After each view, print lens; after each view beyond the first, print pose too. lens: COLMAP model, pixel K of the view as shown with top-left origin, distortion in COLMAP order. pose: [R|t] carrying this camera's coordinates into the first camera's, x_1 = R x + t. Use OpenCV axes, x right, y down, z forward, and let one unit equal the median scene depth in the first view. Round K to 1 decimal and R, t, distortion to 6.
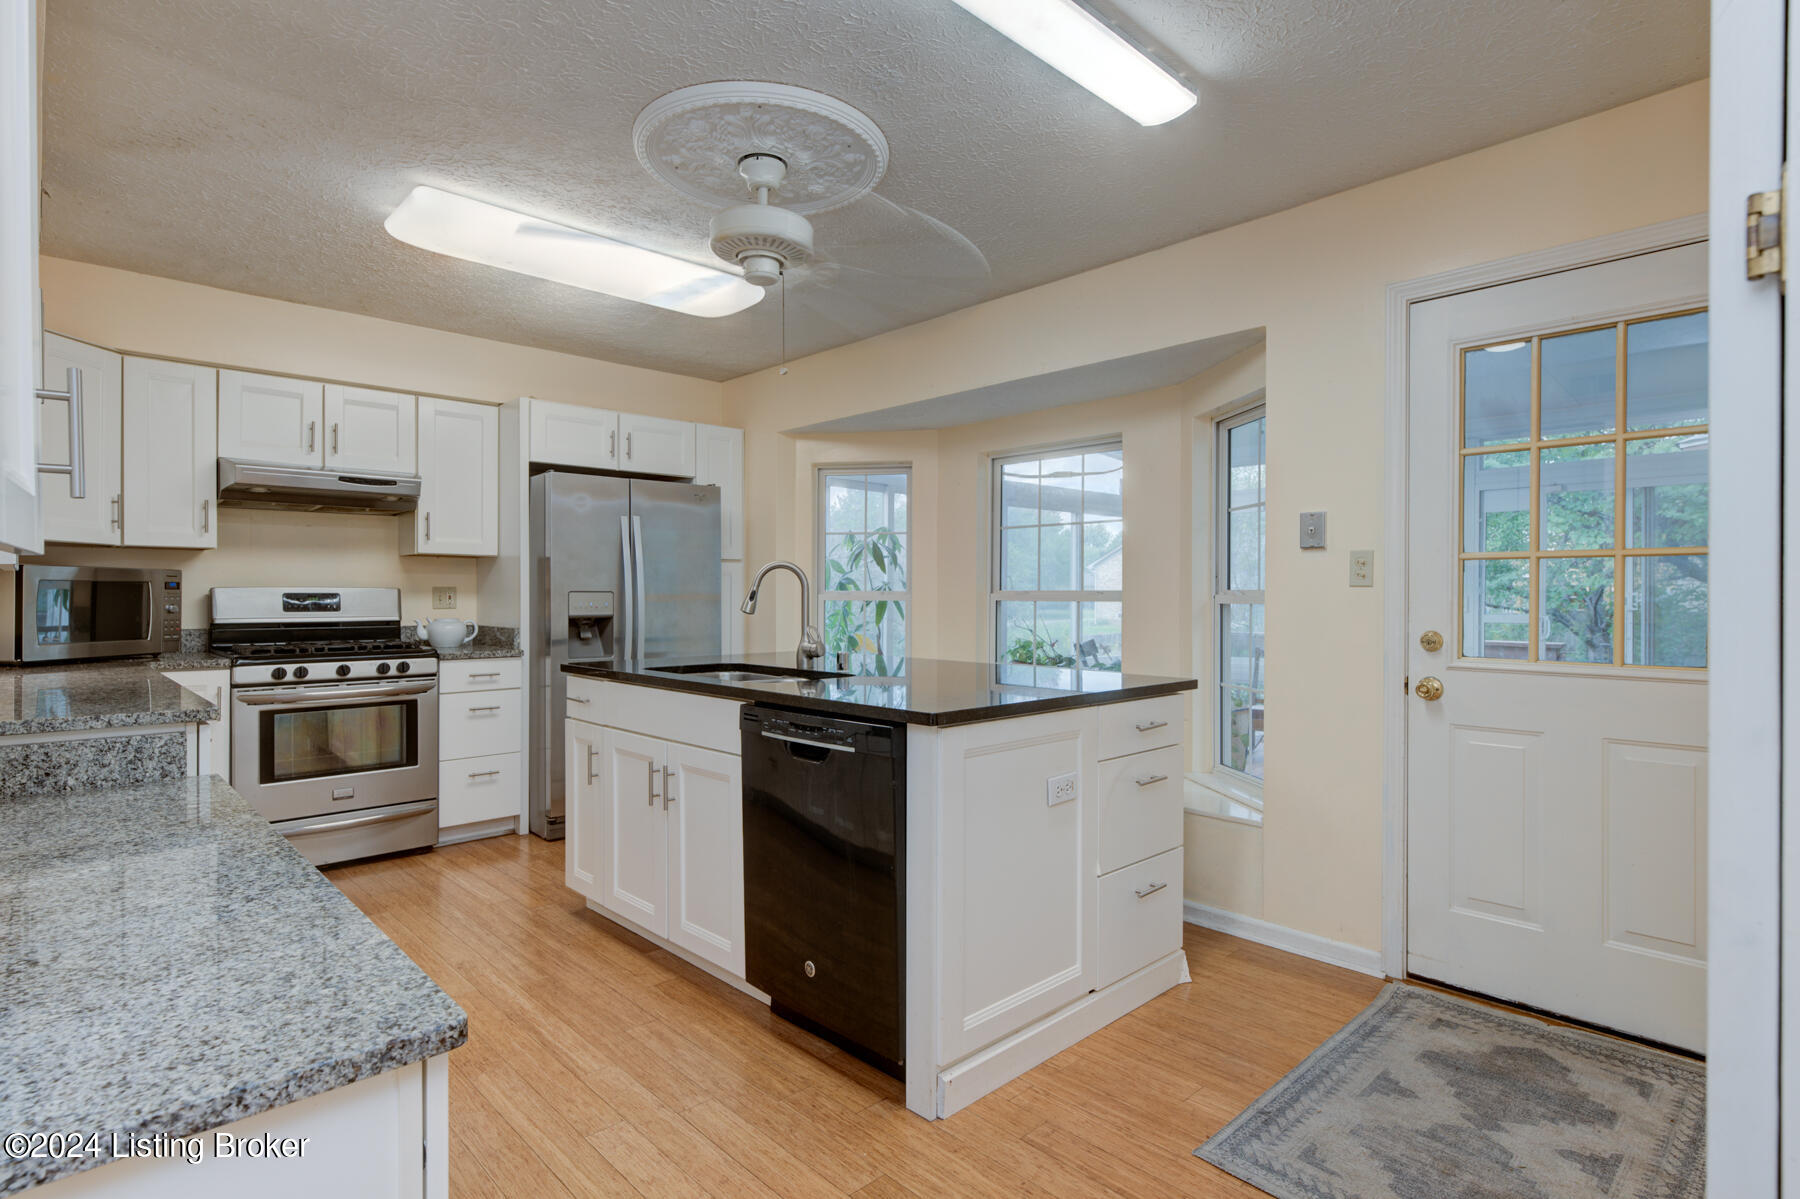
lens RADIAL K [[900.1, 0, 908.5], [0, 900.1, 601.5], [0, 0, 1]] dist [0.002024, -0.000493]
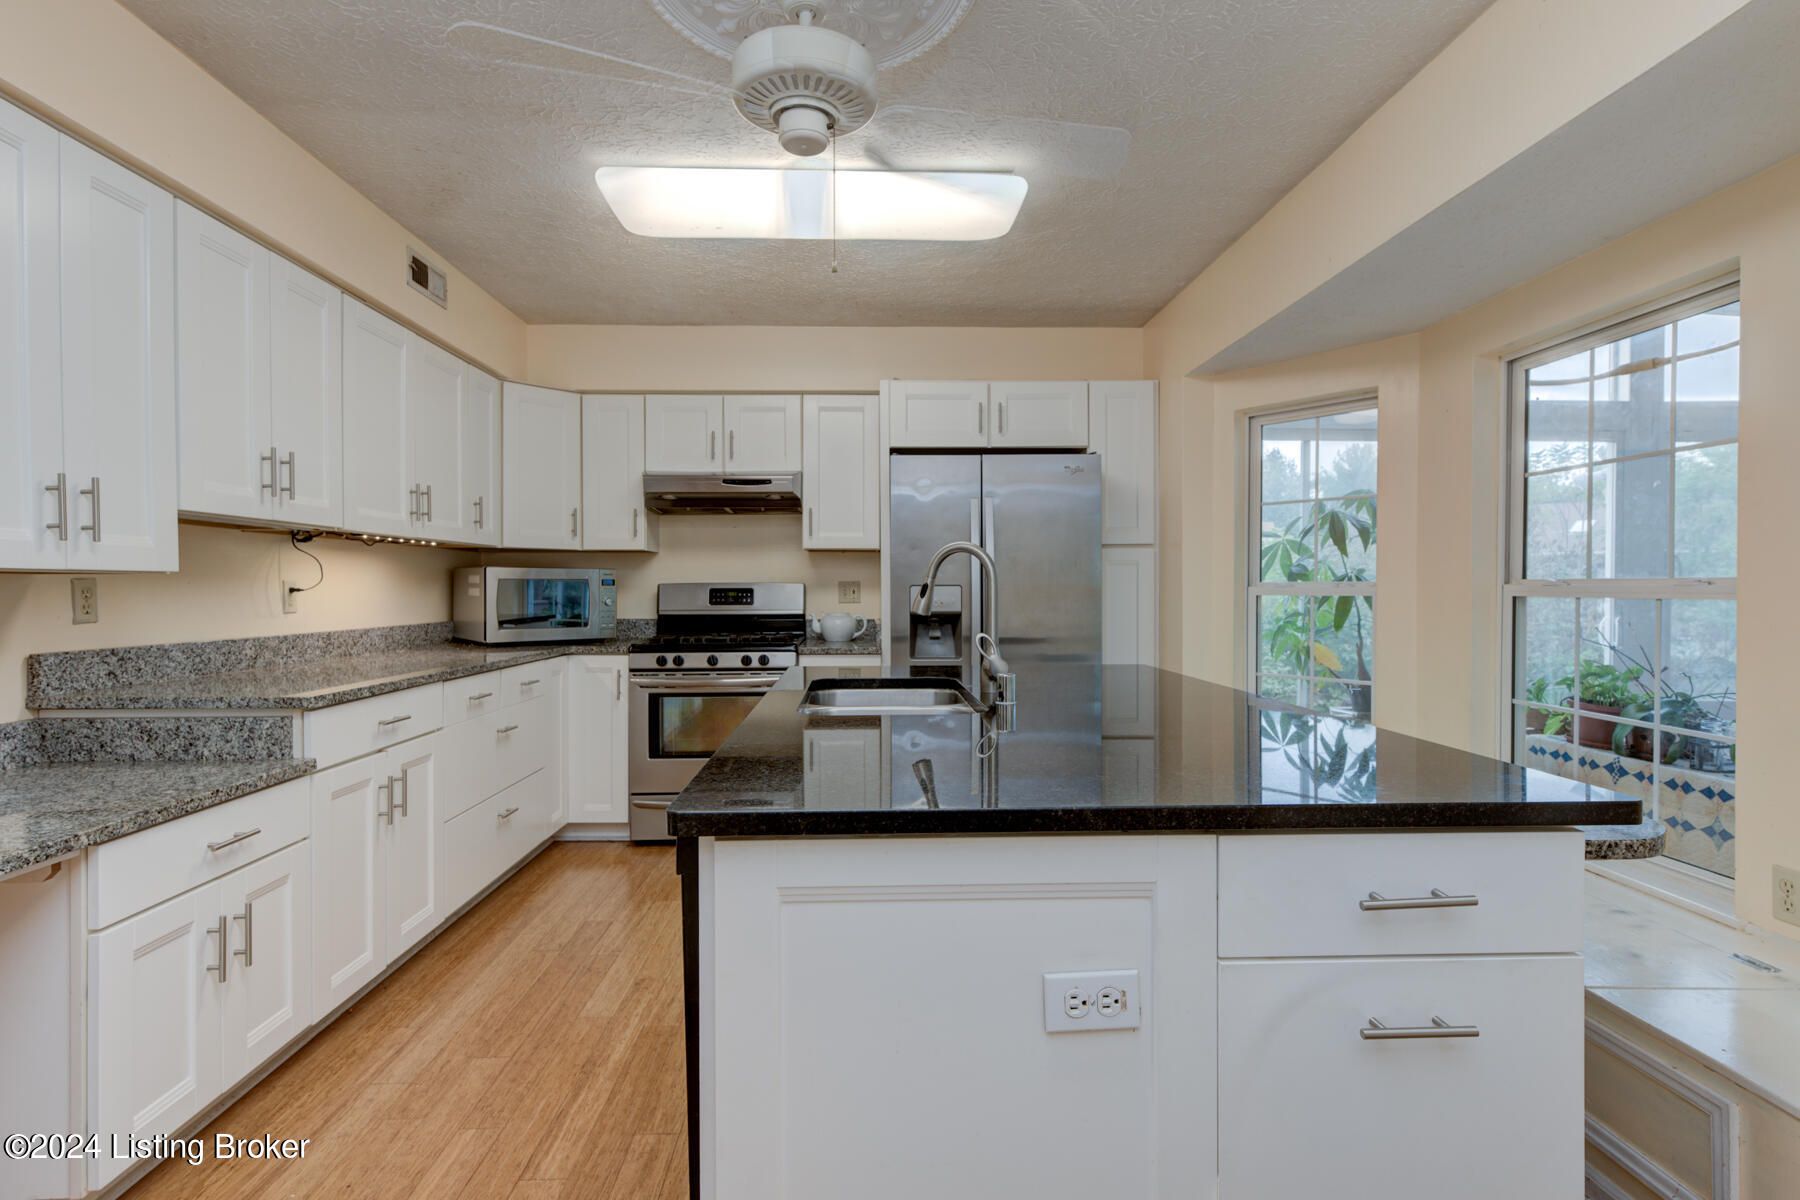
lens RADIAL K [[900.1, 0, 895.8], [0, 900.1, 596.4], [0, 0, 1]] dist [0.002024, -0.000493]
pose [[0.744633, 0.002773, -0.667468, 0.222645], [-0.001302, 0.999996, 0.002701, -0.002588], [0.667472, -0.001142, 0.744634, 0.317682]]
